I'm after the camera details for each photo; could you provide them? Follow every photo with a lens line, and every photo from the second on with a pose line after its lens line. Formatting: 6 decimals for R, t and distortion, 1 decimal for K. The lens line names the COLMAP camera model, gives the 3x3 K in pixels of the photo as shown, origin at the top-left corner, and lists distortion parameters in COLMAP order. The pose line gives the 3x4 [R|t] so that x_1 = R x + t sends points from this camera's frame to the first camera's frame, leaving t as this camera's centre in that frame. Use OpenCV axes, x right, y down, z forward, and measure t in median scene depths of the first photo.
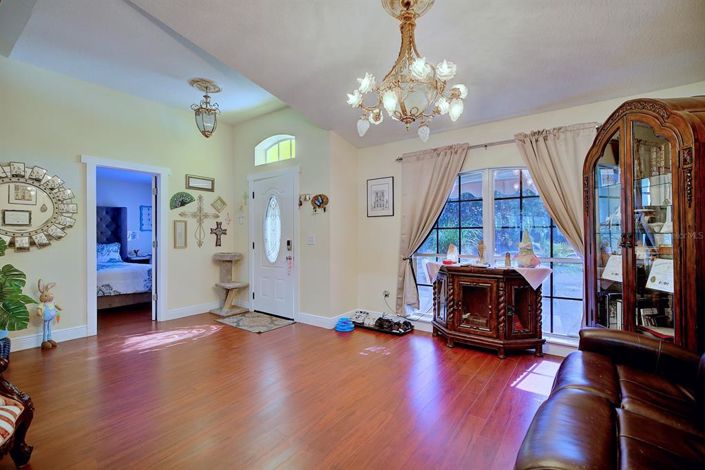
lens RADIAL K [[319.5, 0, 351.0], [0, 319.5, 233.1], [0, 0, 1]] dist [-0.000001, -0.000027]
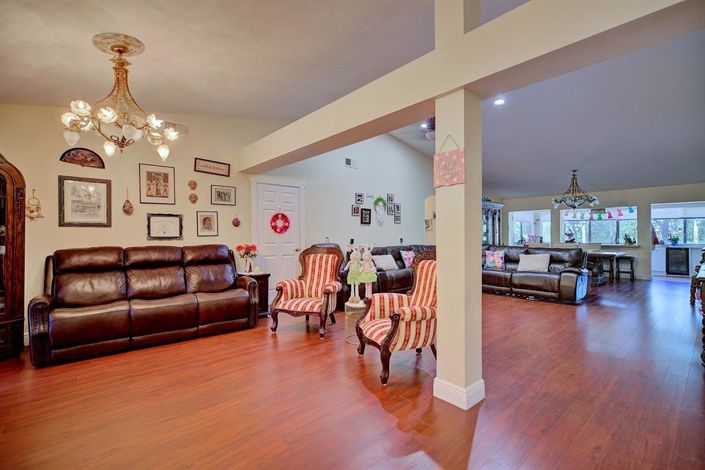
lens RADIAL K [[321.2, 0, 353.0], [0, 321.2, 235.1], [0, 0, 1]] dist [-0.003134, -0.000607]
pose [[-0.976934, 0.007470, 0.213413, -0.482259], [0.006245, 0.999960, -0.006416, 0.007440], [-0.213452, -0.004936, -0.976941, 1.010043]]
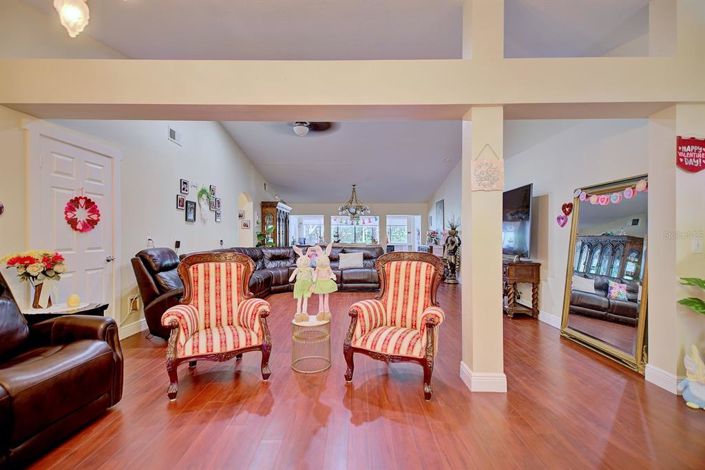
lens RADIAL K [[317.5, 0, 352.5], [0, 317.5, 235.0], [0, 0, 1]] dist [0.023679, -0.000661]
pose [[-0.812102, 0.000289, -0.583515, 0.024711], [0.004701, 0.999971, -0.006047, 0.004609], [0.583496, -0.007654, -0.812080, 0.771325]]
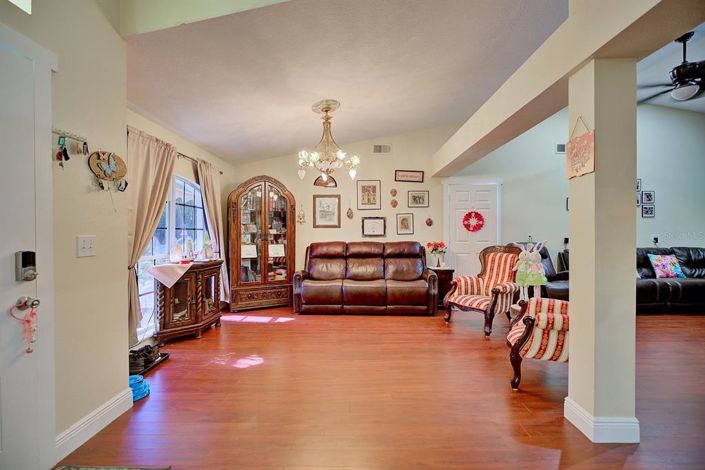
lens RADIAL K [[321.2, 0, 353.0], [0, 321.2, 235.1], [0, 0, 1]] dist [-0.003134, -0.000607]
pose [[-0.583363, 0.002576, 0.812207, -0.713810], [0.000924, 0.999996, -0.002507, 0.007411], [-0.812211, -0.000712, -0.583363, 0.981868]]
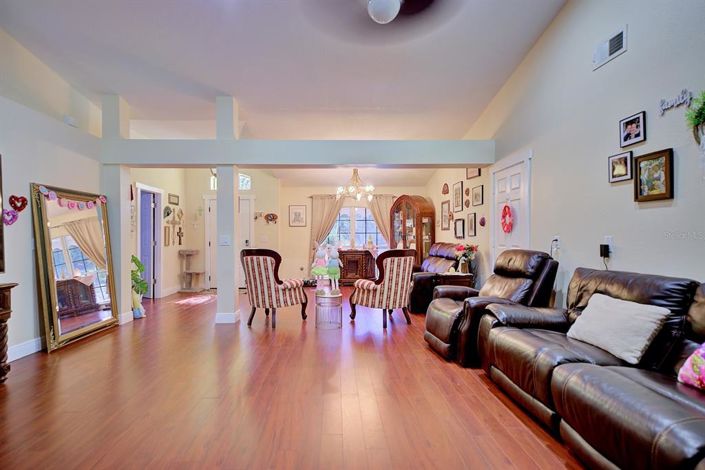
lens RADIAL K [[353.8, 0, 343.0], [0, 353.8, 234.2], [0, 0, 1]] dist [0.025741, 0.000311]
pose [[0.794035, 0.003952, 0.607859, -0.968663], [-0.001947, 0.999990, -0.003957, -0.000342], [-0.607868, 0.001959, 0.794035, -0.789972]]
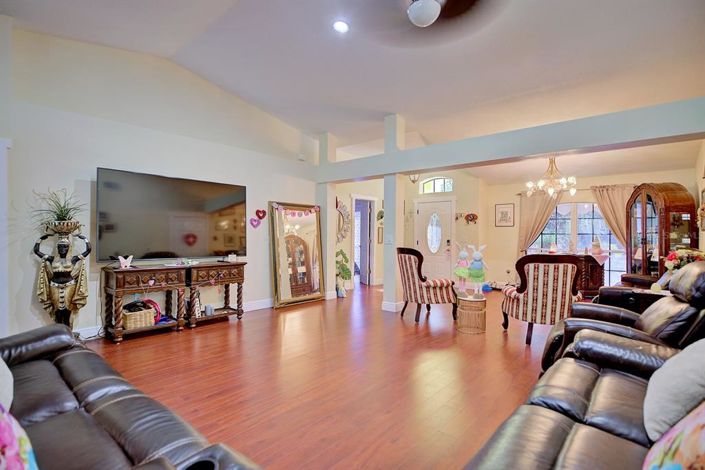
lens RADIAL K [[346.8, 0, 352.5], [0, 346.8, 235.0], [0, 0, 1]] dist [-0.001289, 0.000430]
pose [[0.996606, 0.011566, -0.081500, -0.591939], [-0.011273, 0.999928, 0.004059, -0.004834], [0.081541, -0.003127, 0.996665, -0.955035]]
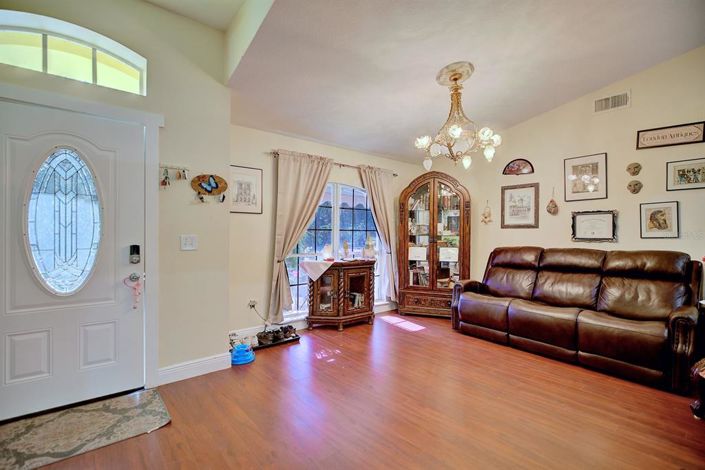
lens RADIAL K [[321.2, 0, 353.0], [0, 321.2, 235.1], [0, 0, 1]] dist [-0.003134, -0.000607]
pose [[0.237050, 0.003317, 0.971492, -0.676819], [-0.011481, 0.999934, -0.000613, 0.002219], [-0.971430, -0.011008, 0.237072, 0.548969]]
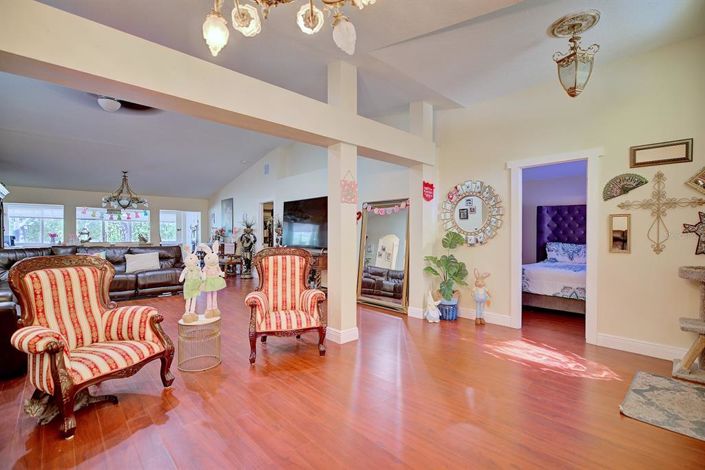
lens RADIAL K [[321.2, 0, 353.0], [0, 321.2, 235.1], [0, 0, 1]] dist [-0.003134, -0.000607]
pose [[-0.187315, 0.005382, -0.982285, 0.316334], [0.002770, 0.999984, 0.004951, 0.001598], [0.982296, -0.001793, -0.187327, 0.607233]]
